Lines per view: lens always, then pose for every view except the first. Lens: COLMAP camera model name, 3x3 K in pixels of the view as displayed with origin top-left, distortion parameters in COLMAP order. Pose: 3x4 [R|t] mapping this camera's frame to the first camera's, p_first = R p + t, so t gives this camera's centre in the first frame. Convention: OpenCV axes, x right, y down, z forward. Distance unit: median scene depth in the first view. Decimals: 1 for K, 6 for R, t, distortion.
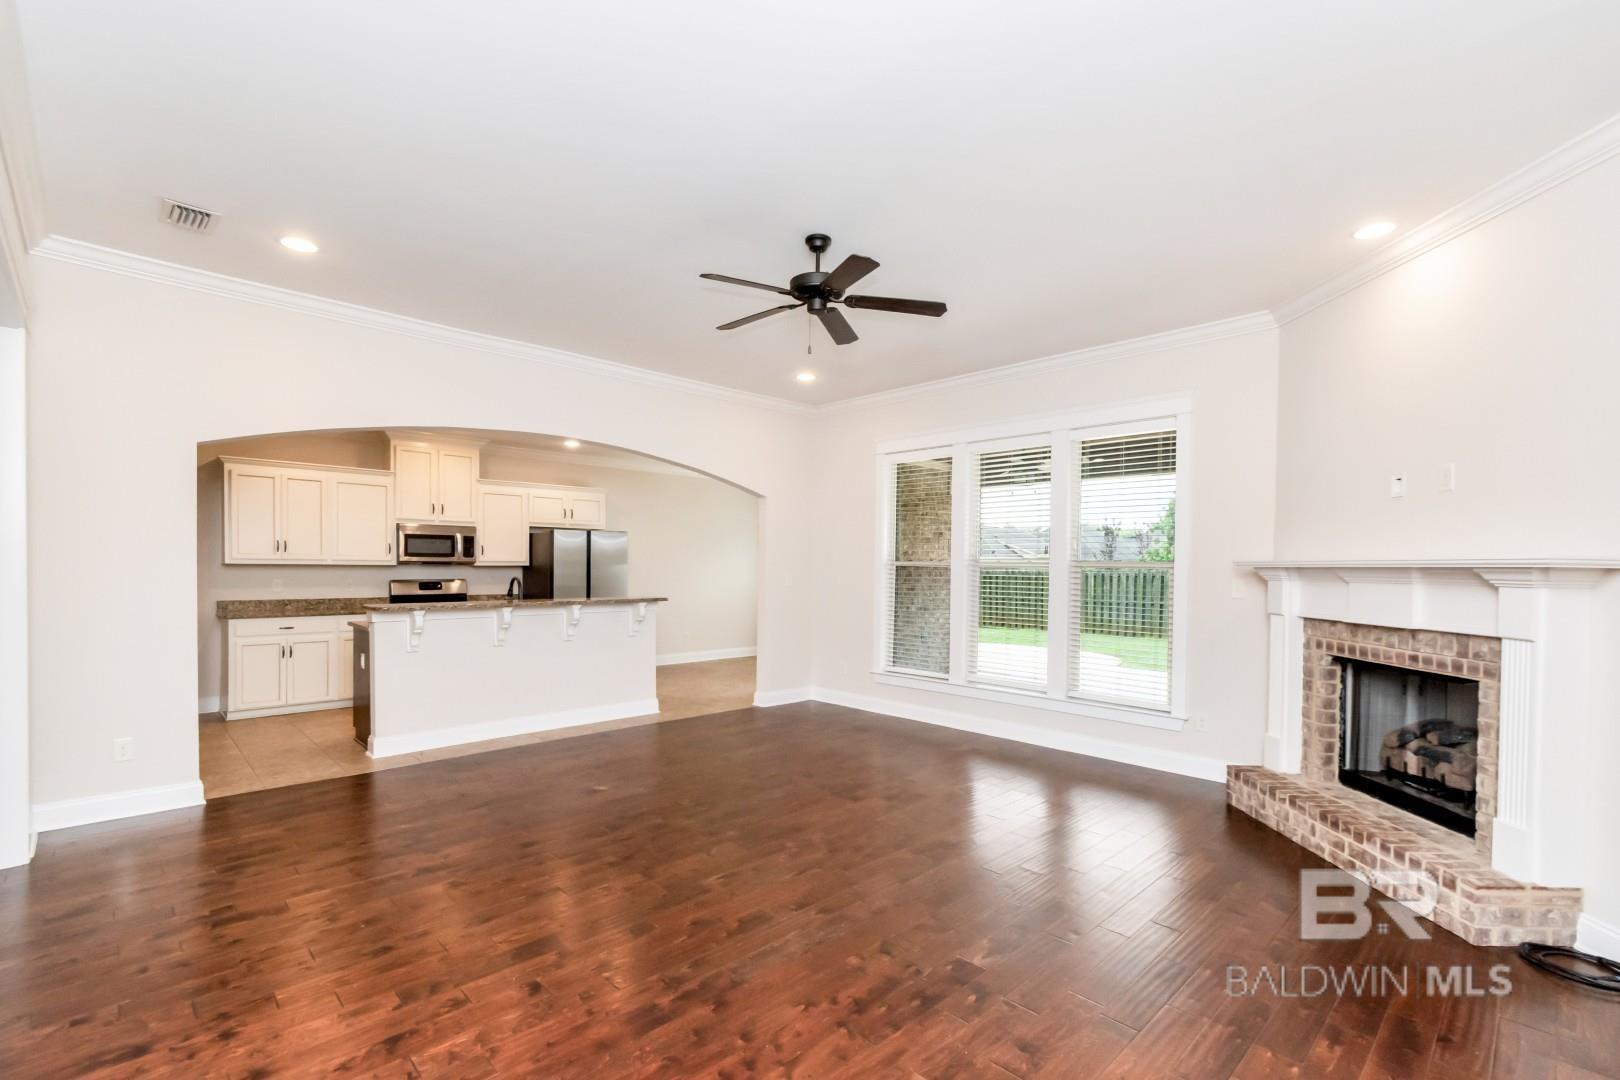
lens RADIAL K [[721.3, 0, 813.5], [0, 721.3, 570.7], [0, 0, 1]] dist [-0.003310, -0.000770]
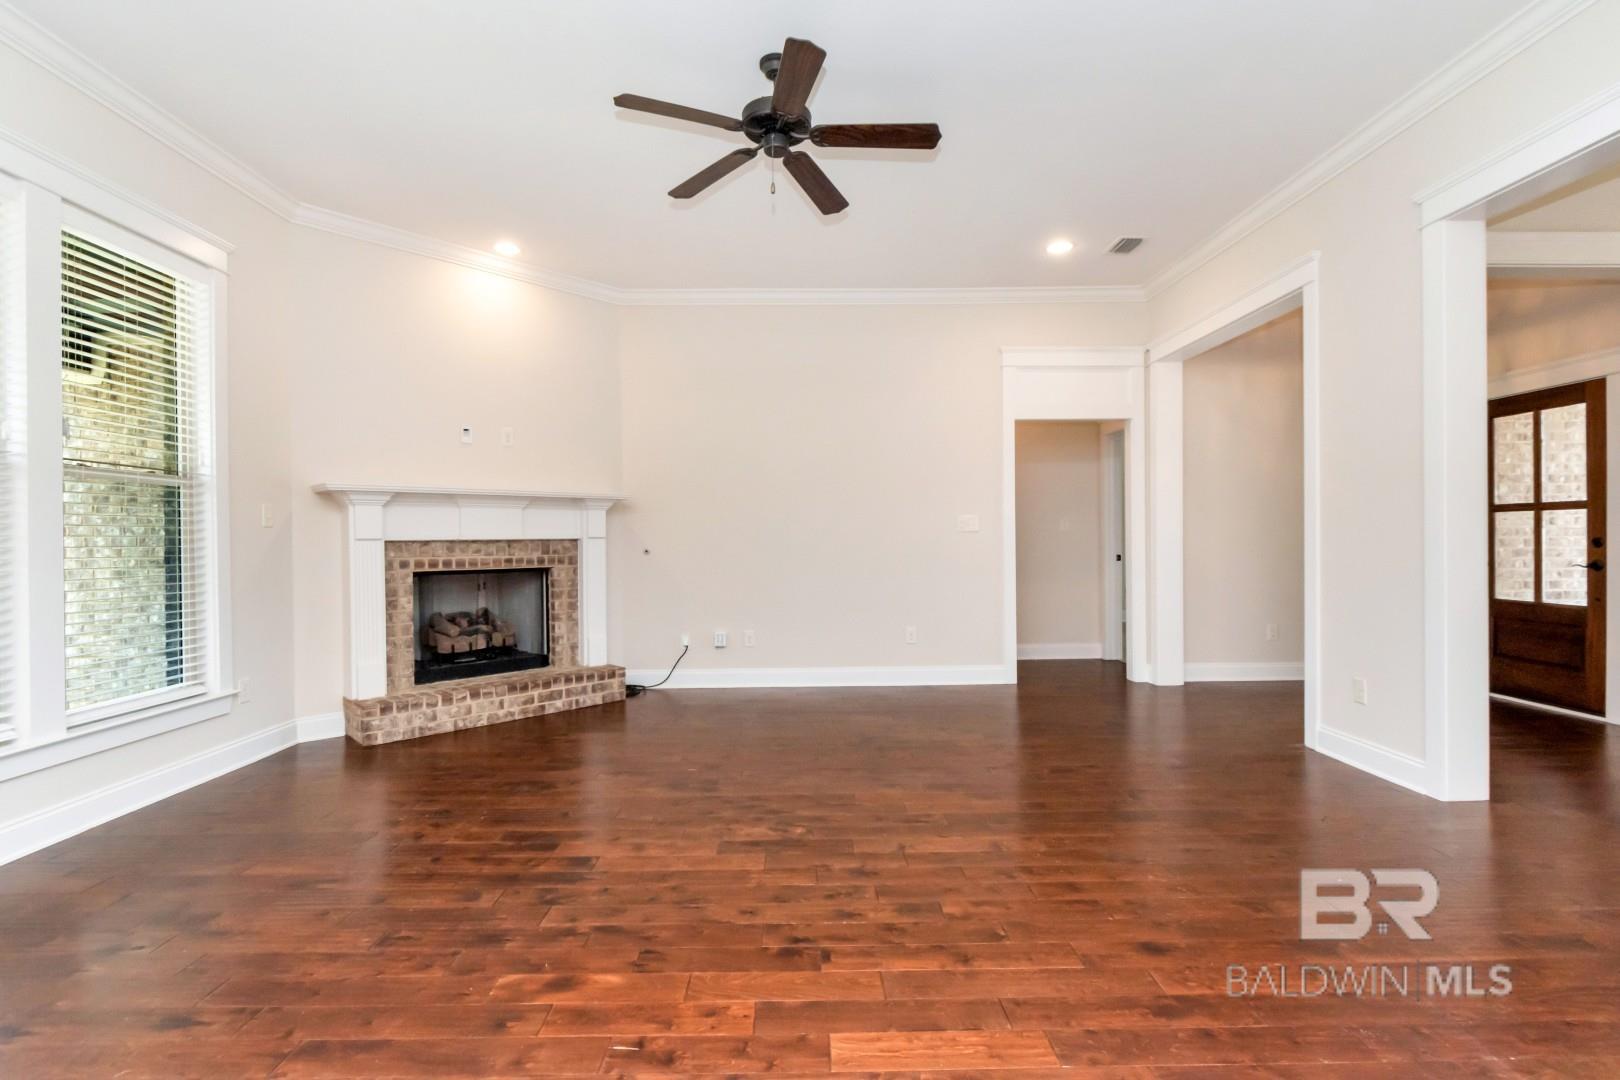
lens RADIAL K [[758.7, 0, 810.0], [0, 758.7, 540.0], [0, 0, 1]] dist [-0.000669, -0.000400]
pose [[-0.728884, -0.003080, 0.684630, -0.561504], [0.006294, 0.999917, 0.011200, 0.059682], [-0.684608, 0.012473, -0.728805, 1.494215]]
